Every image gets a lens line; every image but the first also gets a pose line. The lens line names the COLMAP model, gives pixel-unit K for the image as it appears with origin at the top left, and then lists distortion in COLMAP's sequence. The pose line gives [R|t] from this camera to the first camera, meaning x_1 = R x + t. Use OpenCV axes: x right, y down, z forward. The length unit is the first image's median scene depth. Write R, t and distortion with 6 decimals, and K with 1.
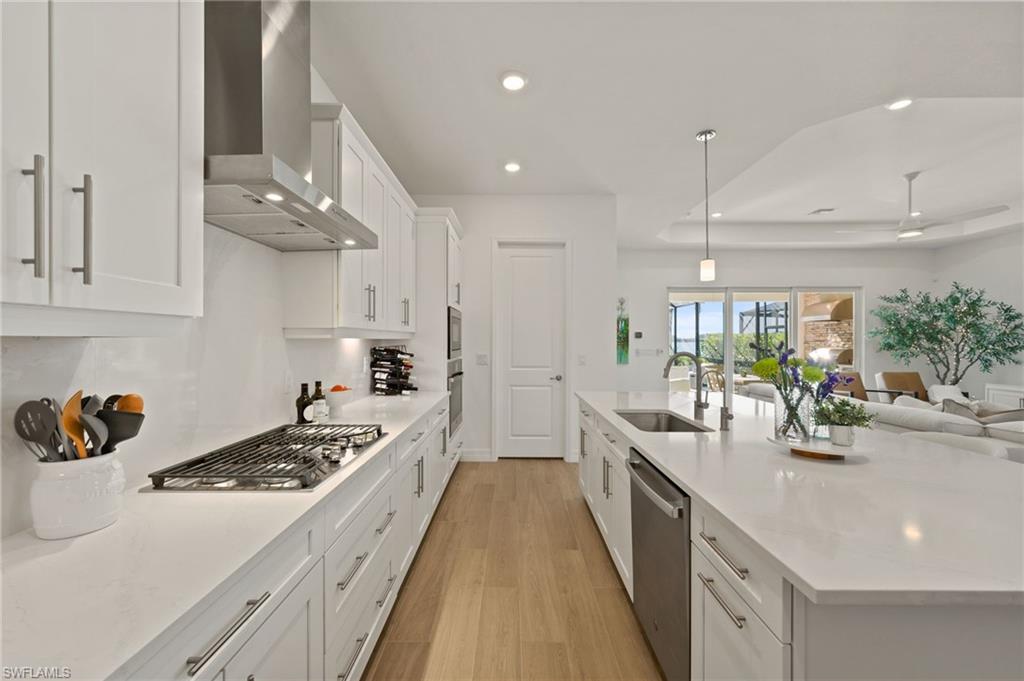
lens RADIAL K [[404.2, 0, 513.3], [0, 404.2, 340.2], [0, 0, 1]] dist [0.001255, 0.000160]
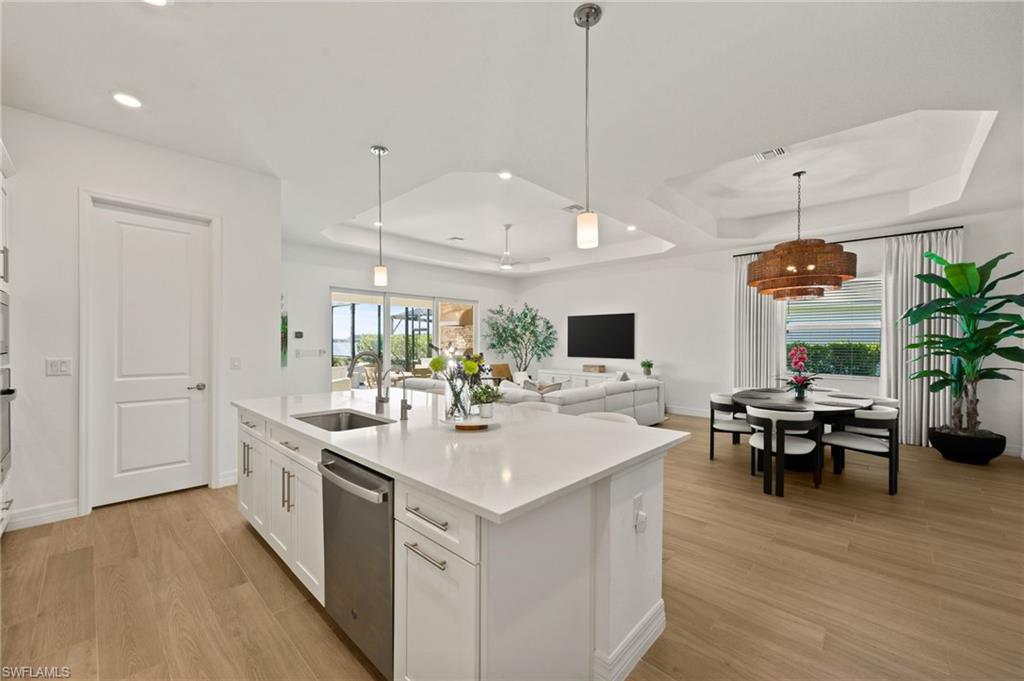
lens RADIAL K [[404.2, 0, 513.5], [0, 404.2, 343.7], [0, 0, 1]] dist [0.001255, 0.000160]
pose [[0.687407, -0.000604, 0.726273, -0.039624], [-0.005060, 0.999971, 0.005620, 0.000150], [-0.726255, -0.007538, 0.687384, -0.002940]]
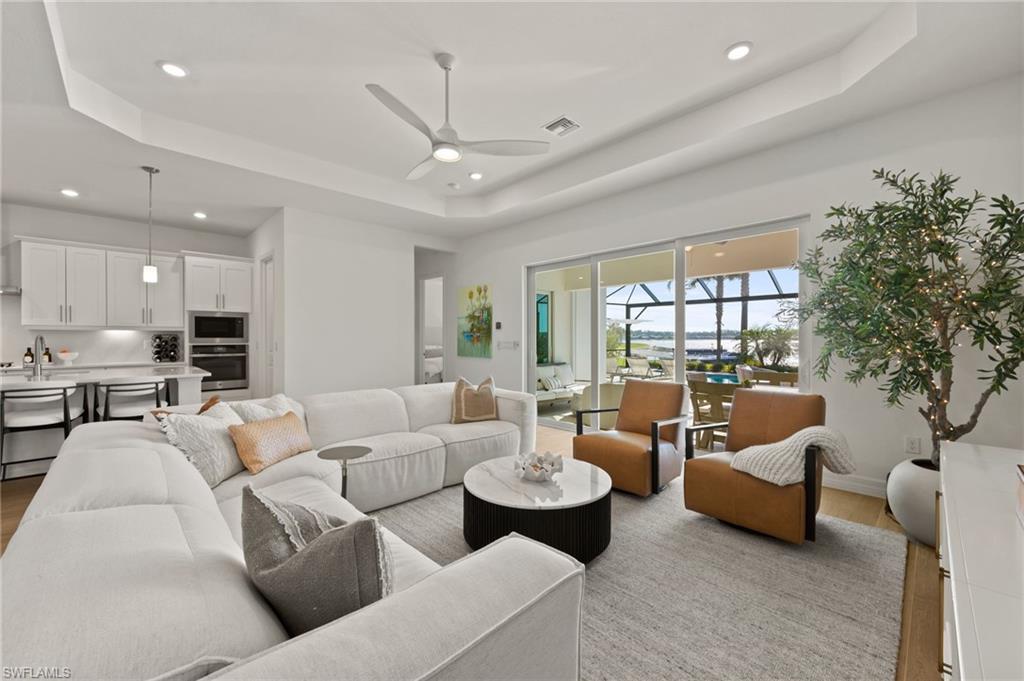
lens RADIAL K [[404.2, 0, 514.0], [0, 404.2, 341.5], [0, 0, 1]] dist [0.001255, 0.000160]
pose [[0.693284, 0.002341, -0.720660, 1.399793], [0.002305, 0.999982, 0.005466, 0.025765], [0.720661, -0.005450, 0.693267, 0.589160]]
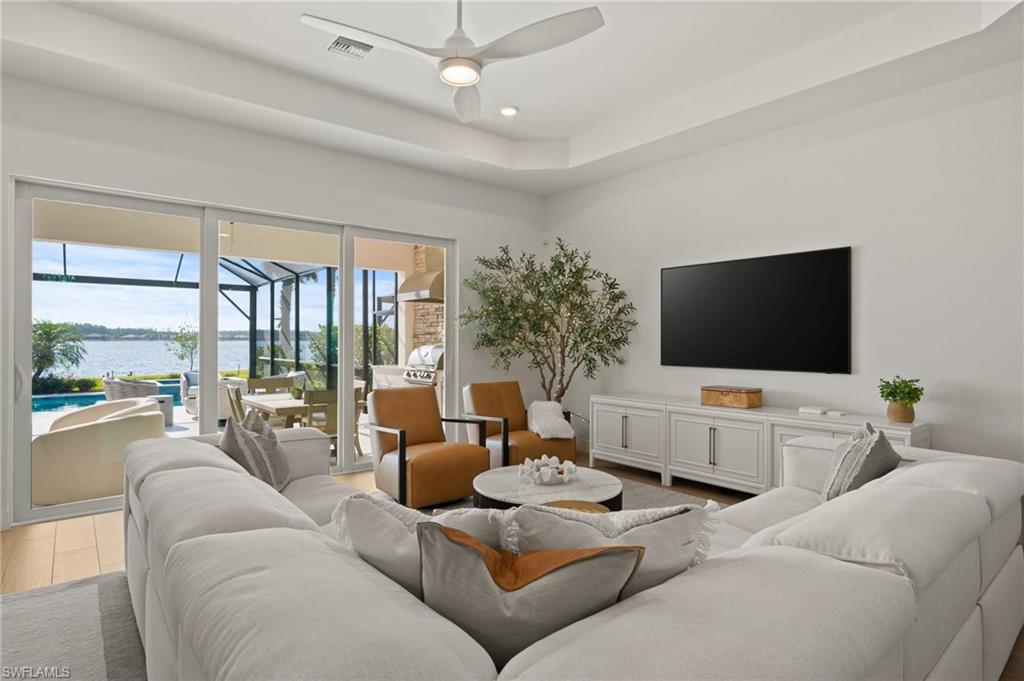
lens RADIAL K [[541.5, 0, 512.1], [0, 541.5, 337.8], [0, 0, 1]] dist [-0.004399, 0.000640]
pose [[0.773033, 0.006599, 0.634332, 0.608011], [-0.005121, 0.999978, -0.004161, 0.021885], [-0.634346, -0.000032, 0.773050, 0.476946]]
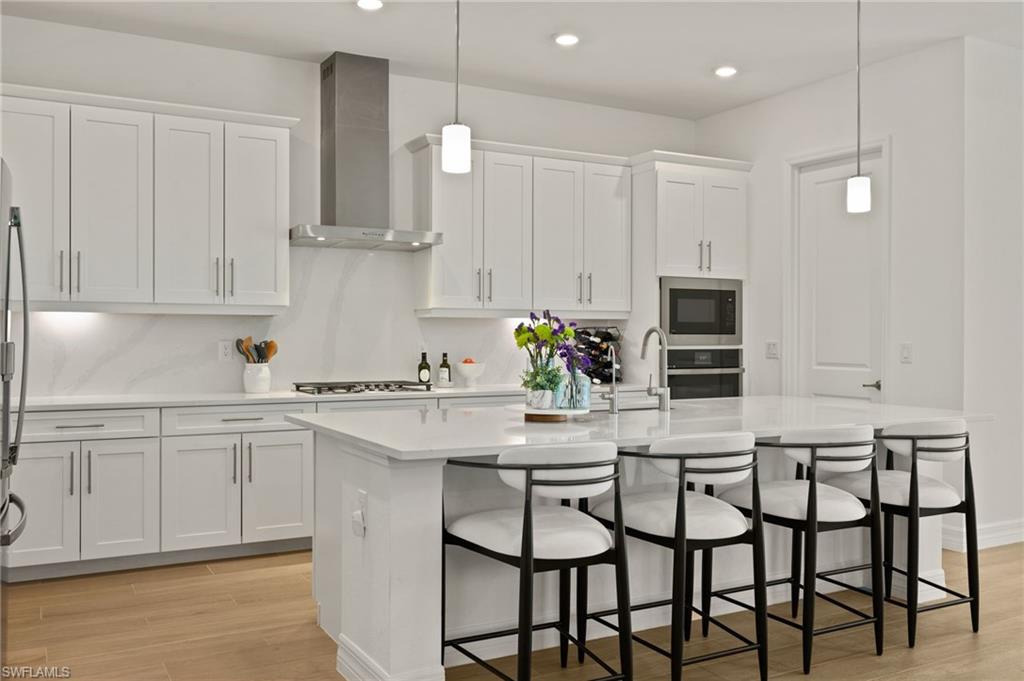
lens RADIAL K [[900.4, 0, 508.5], [0, 900.4, 340.5], [0, 0, 1]] dist [0.000573, -0.001190]
pose [[0.481791, 0.004786, -0.876273, 0.875925], [-0.002165, 0.999989, 0.004272, 0.023313], [0.876284, -0.000160, 0.481796, -0.059745]]
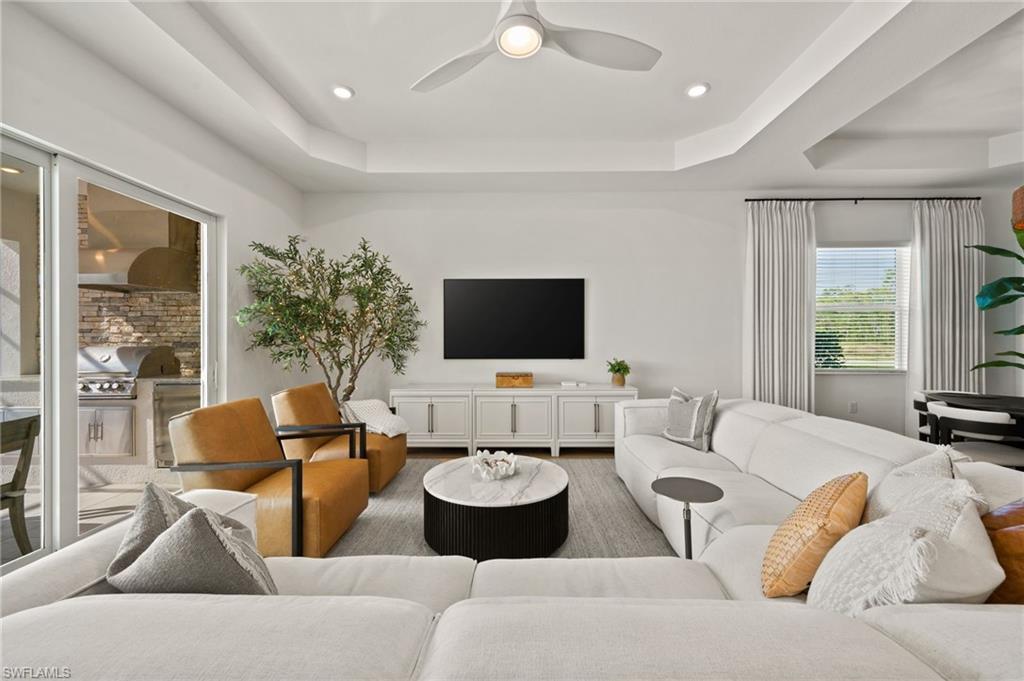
lens RADIAL K [[404.2, 0, 513.4], [0, 404.2, 338.5], [0, 0, 1]] dist [0.001255, 0.000160]
pose [[0.019195, -0.005962, 0.999798, 0.551827], [0.000680, 0.999982, 0.005951, 0.016088], [-0.999816, 0.000566, 0.019199, 0.927382]]
